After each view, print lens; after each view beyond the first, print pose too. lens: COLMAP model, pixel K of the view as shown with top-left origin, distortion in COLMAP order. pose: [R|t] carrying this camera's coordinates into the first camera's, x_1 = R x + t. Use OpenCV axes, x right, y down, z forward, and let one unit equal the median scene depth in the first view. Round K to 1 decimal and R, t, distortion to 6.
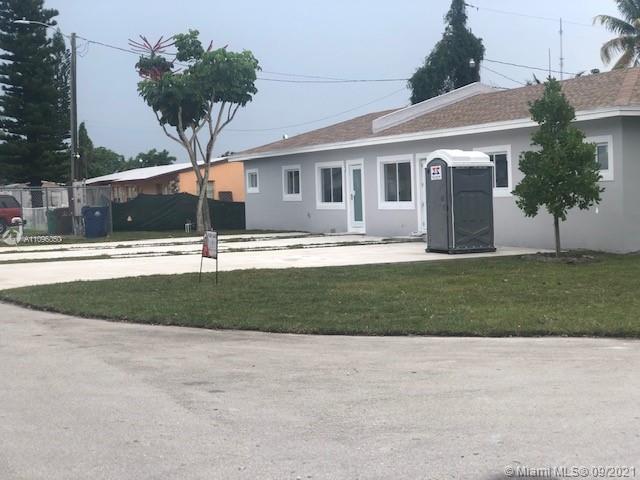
lens RADIAL K [[1064.4, 0, 320.0], [0, 1064.4, 240.0], [0, 0, 1]] dist [-0.006410, 0.024559]
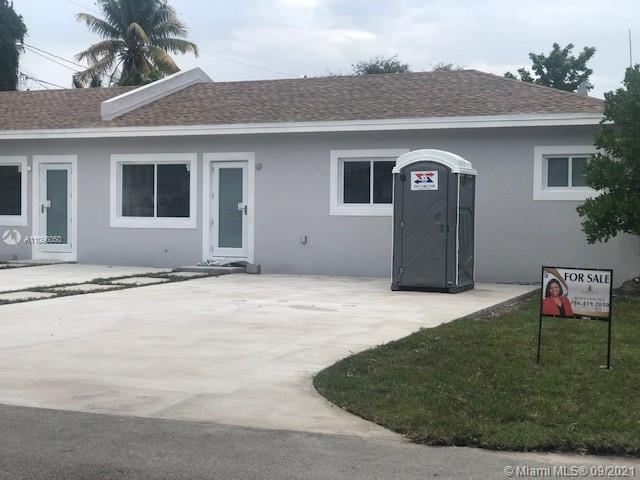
lens RADIAL K [[1054.3, 0, 319.3], [0, 1054.3, 230.5], [0, 0, 1]] dist [0.102597, -0.105342]
pose [[0.758595, 0.017923, 0.651316, -0.289428], [0.000548, 0.999604, -0.028145, -0.006515], [-0.651562, 0.021707, 0.758285, 0.356469]]
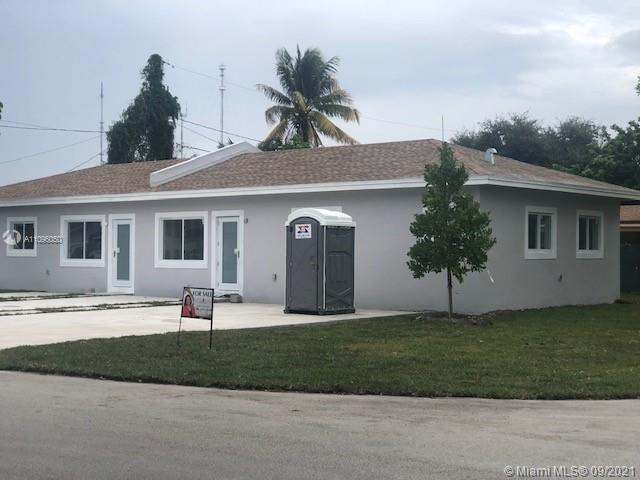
lens RADIAL K [[1076.1, 0, 318.6], [0, 1076.1, 210.5], [0, 0, 1]] dist [0.004693, 0.823217]
pose [[0.908680, 0.045005, 0.415061, -0.201840], [-0.009045, 0.996062, -0.088199, 0.003014], [-0.417396, 0.076390, 0.905508, 0.074315]]
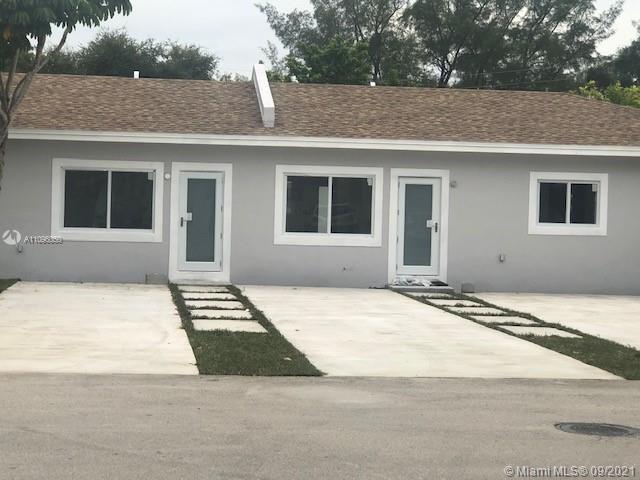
lens RADIAL K [[1334.2, 0, 320.0], [0, 1334.2, 240.0], [0, 0, 1]] dist [-0.034615, -0.338843]
pose [[0.323611, 0.009249, 0.946145, -0.684891], [0.006810, 0.999904, -0.012104, -0.020459], [-0.946166, 0.010360, 0.323517, 0.680467]]
